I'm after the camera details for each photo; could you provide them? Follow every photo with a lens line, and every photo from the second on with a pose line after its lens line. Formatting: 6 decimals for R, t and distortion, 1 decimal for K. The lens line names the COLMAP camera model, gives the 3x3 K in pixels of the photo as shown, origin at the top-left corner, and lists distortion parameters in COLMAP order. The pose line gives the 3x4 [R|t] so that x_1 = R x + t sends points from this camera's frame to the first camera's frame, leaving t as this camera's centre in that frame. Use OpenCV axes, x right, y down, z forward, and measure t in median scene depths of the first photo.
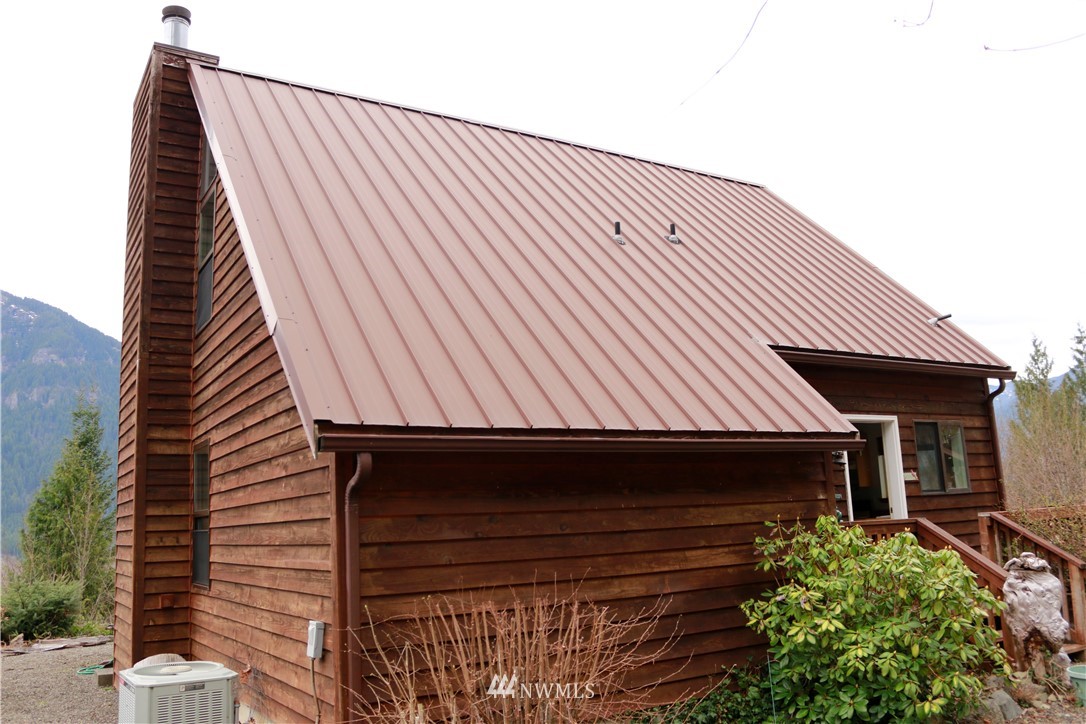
lens RADIAL K [[874.0, 0, 544.5], [0, 874.0, 364.5], [0, 0, 1]] dist [-0.084663, 0.042679]
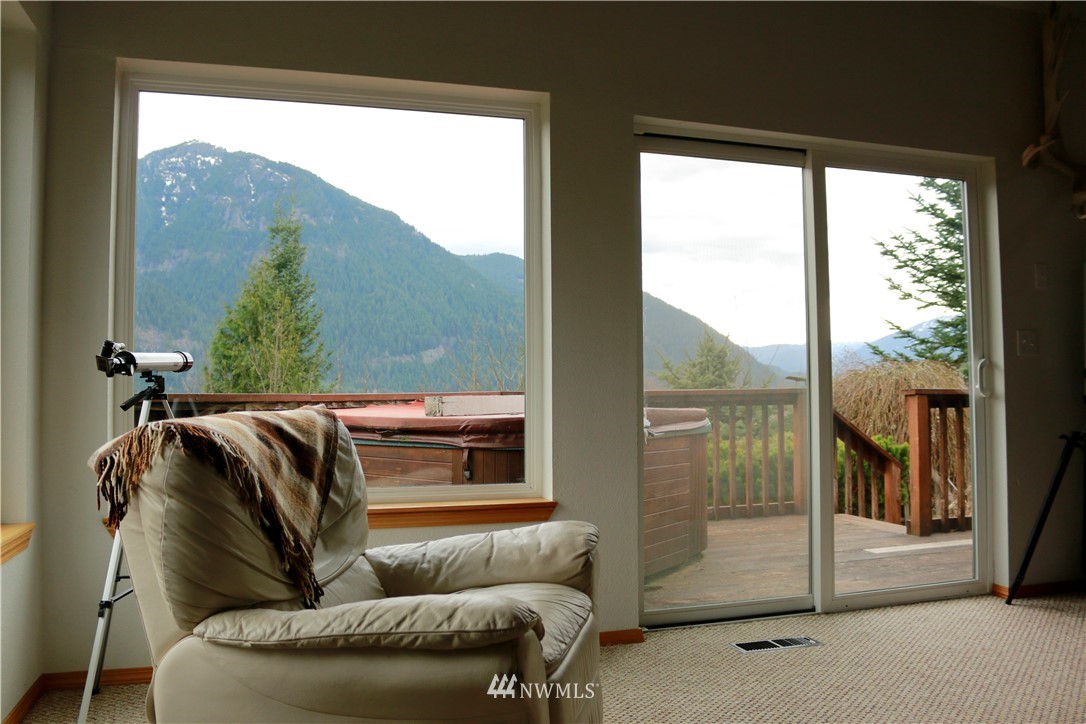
lens RADIAL K [[874.0, 0, 537.9], [0, 874.0, 360.4], [0, 0, 1]] dist [-0.084663, 0.042679]
pose [[0.964435, 0.033803, -0.262149, -0.092298], [0.007173, 0.988076, 0.153797, 0.060083], [0.264222, -0.150207, 0.952693, 0.284770]]
